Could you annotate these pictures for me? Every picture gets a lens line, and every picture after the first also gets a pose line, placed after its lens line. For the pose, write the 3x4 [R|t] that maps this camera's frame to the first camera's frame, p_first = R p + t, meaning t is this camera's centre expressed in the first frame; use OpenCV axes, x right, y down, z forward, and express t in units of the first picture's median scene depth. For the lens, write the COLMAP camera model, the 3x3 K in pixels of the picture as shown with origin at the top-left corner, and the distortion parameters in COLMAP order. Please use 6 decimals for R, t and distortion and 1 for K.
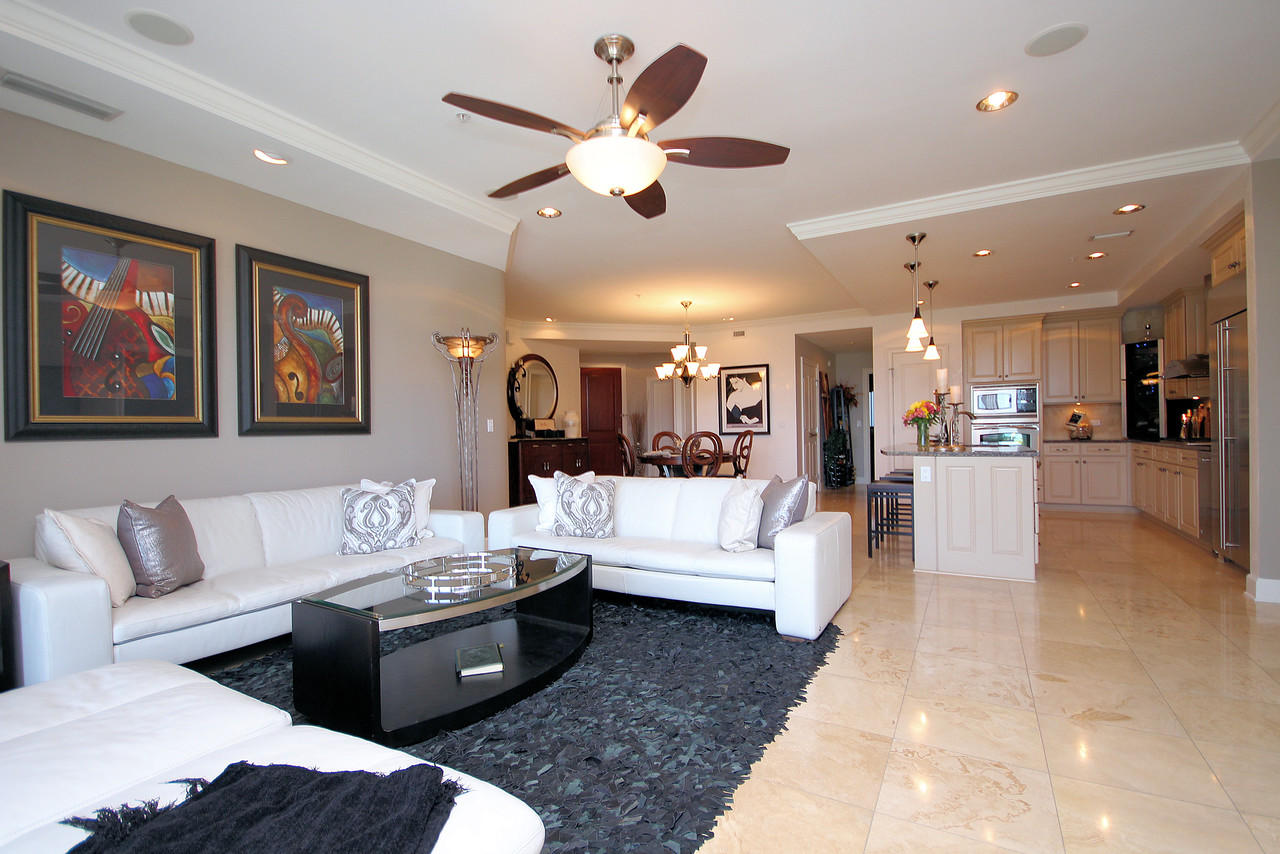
lens RADIAL K [[590.9, 0, 639.1], [0, 590.9, 430.8], [0, 0, 1]] dist [0.003002, -0.005505]
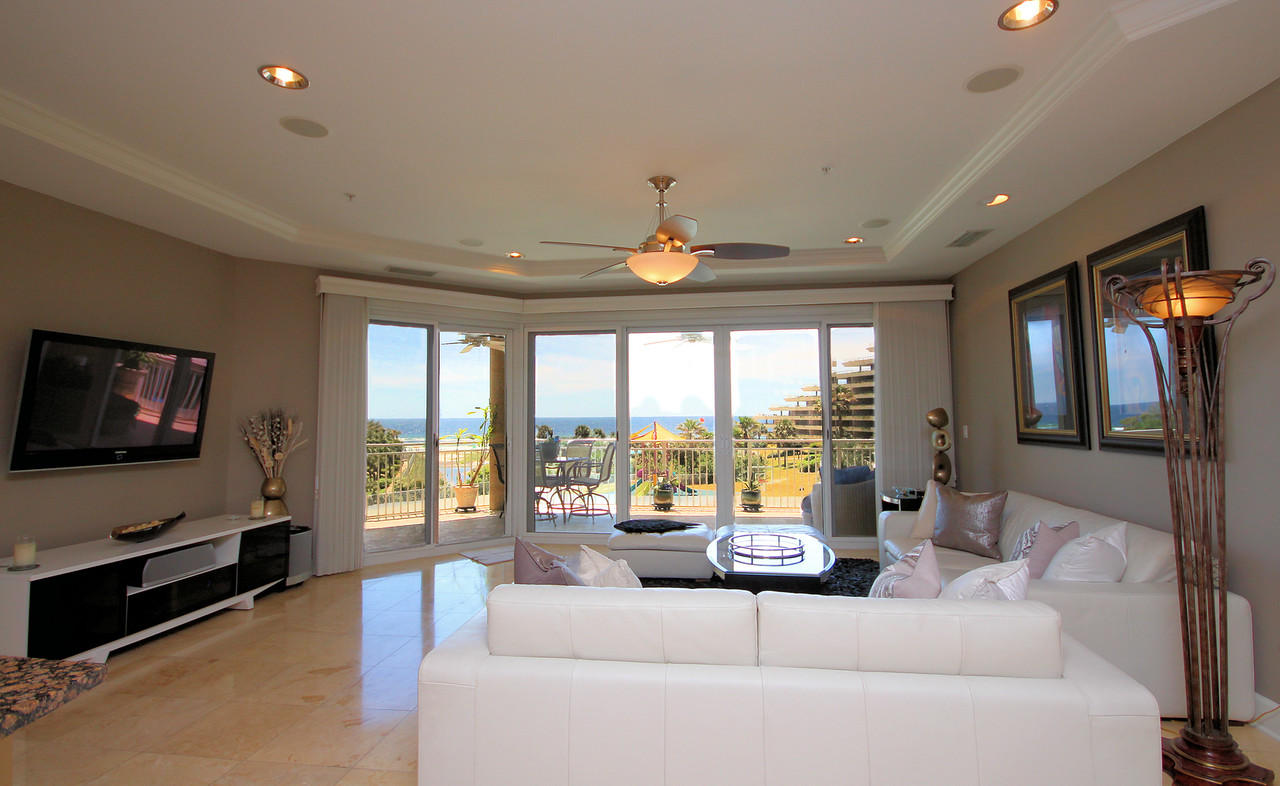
lens RADIAL K [[612.9, 0, 637.1], [0, 612.9, 368.2], [0, 0, 1]] dist [0.004209, -0.001299]
pose [[-0.926723, -0.004673, -0.375716, 0.196820], [0.022932, 0.997355, -0.068967, -0.036452], [0.375045, -0.072529, -0.924165, 0.809930]]
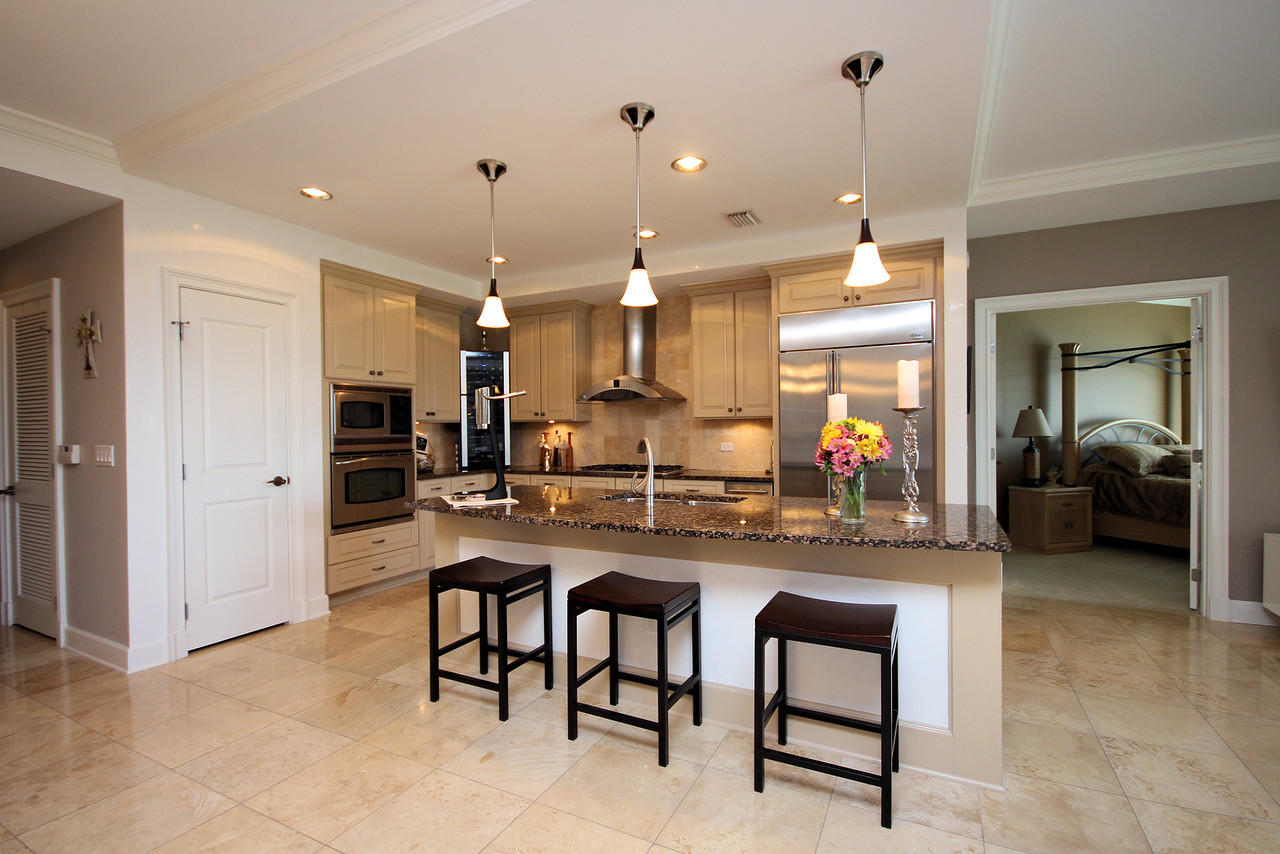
lens RADIAL K [[590.9, 0, 641.5], [0, 590.9, 432.5], [0, 0, 1]] dist [0.003002, -0.005505]
pose [[-0.048649, 0.008433, 0.998780, 0.008403], [0.011654, 0.999901, -0.007874, -0.025824], [-0.998748, 0.011257, -0.048743, 0.793939]]
